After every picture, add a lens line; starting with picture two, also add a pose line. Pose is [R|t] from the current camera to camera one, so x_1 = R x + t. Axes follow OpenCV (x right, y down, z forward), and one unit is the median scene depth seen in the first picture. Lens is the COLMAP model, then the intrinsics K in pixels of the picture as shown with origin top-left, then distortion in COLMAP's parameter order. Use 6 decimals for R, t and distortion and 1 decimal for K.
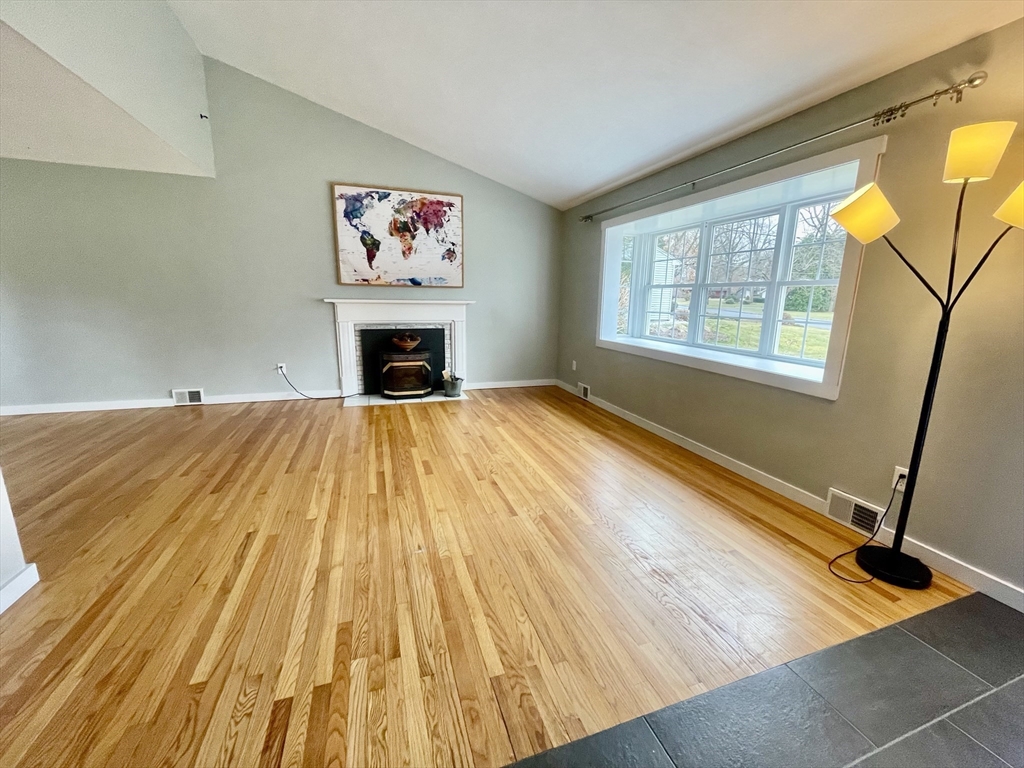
lens RADIAL K [[414.9, 0, 513.3], [0, 414.9, 383.6], [0, 0, 1]] dist [-0.004483, 0.001546]
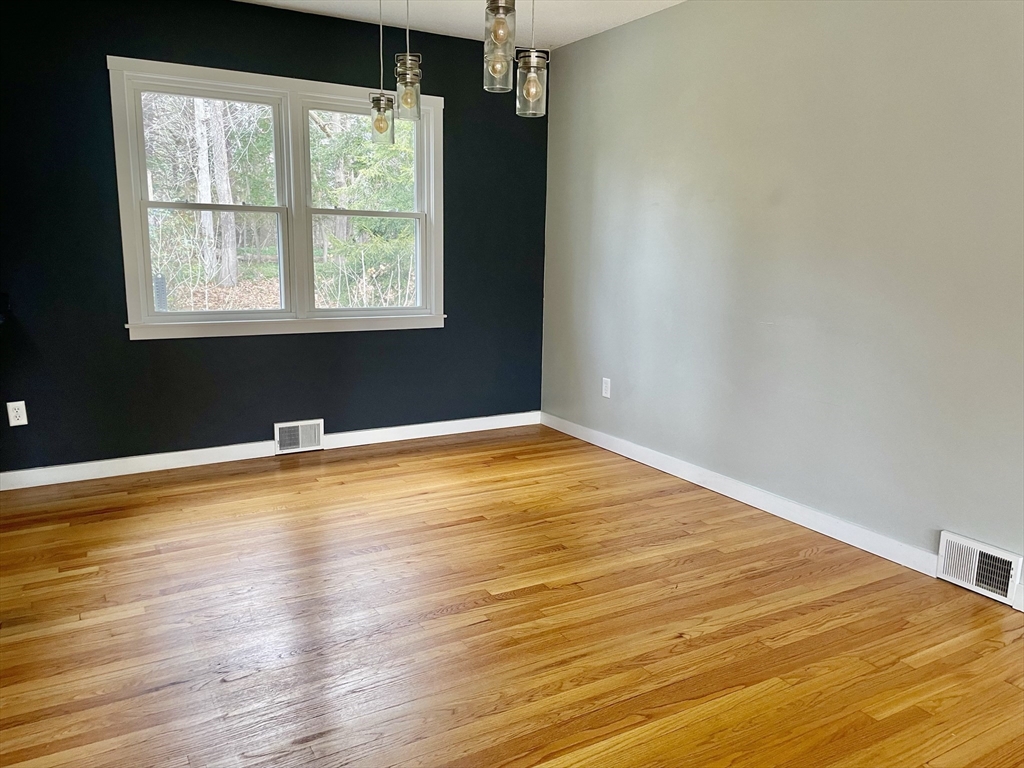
lens RADIAL K [[778.0, 0, 507.8], [0, 778.0, 387.1], [0, 0, 1]] dist [0.072890, -0.084705]
pose [[0.197886, 0.173978, -0.964662, -0.425116], [-0.212922, 0.968254, 0.130948, -0.161000], [0.956820, 0.179485, 0.228648, 0.718616]]
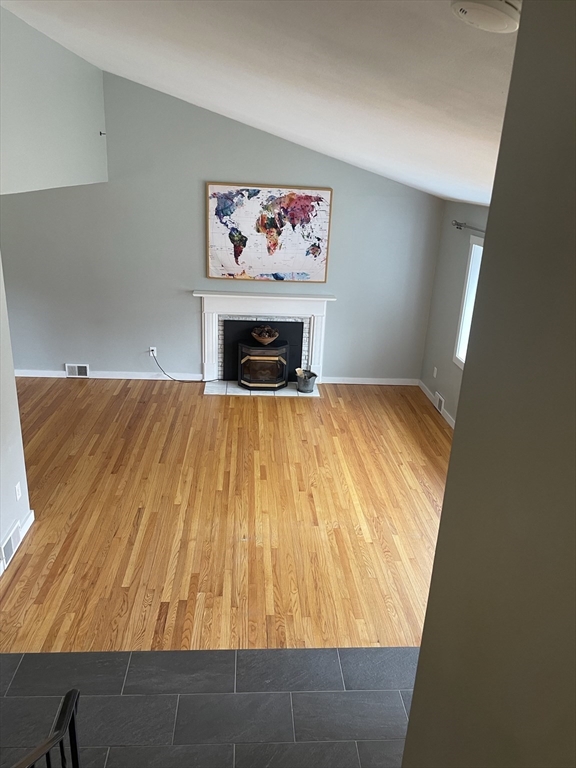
lens RADIAL K [[583.5, 0, 289.9], [0, 583.5, 380.9], [0, 0, 1]] dist [0.072890, -0.084705]
pose [[0.965911, 0.114650, -0.232101, 0.247750], [-0.083595, 0.986687, 0.139499, -0.323964], [0.245005, -0.115341, 0.962636, -0.642251]]
